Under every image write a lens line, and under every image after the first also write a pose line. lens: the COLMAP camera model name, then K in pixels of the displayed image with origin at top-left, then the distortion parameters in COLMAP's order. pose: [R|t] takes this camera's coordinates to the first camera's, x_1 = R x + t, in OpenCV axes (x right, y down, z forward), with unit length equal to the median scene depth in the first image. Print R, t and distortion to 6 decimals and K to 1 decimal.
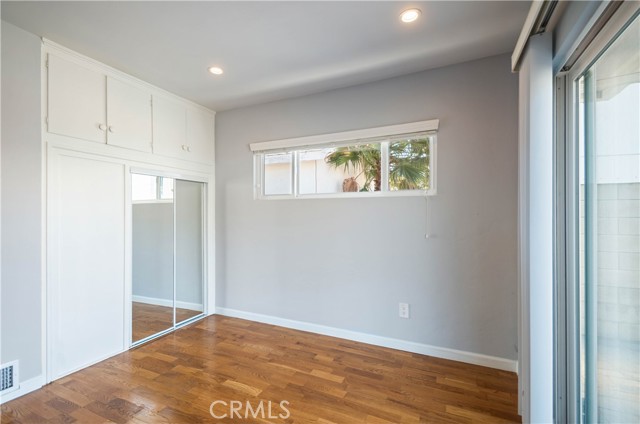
lens RADIAL K [[285.9, 0, 316.3], [0, 285.9, 210.9], [0, 0, 1]] dist [0.021228, -0.000405]
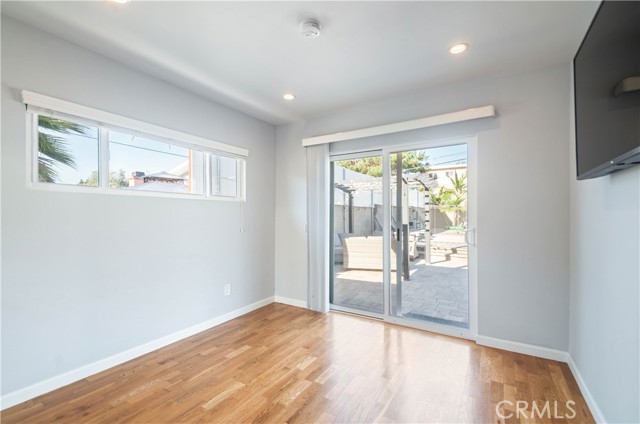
lens RADIAL K [[285.9, 0, 316.3], [0, 285.9, 210.9], [0, 0, 1]] dist [0.021228, -0.000405]
pose [[0.114020, 0.017252, 0.993329, -0.998852], [-0.017520, 0.999729, -0.015352, 0.005747], [-0.993324, -0.015652, 0.114291, 0.498047]]
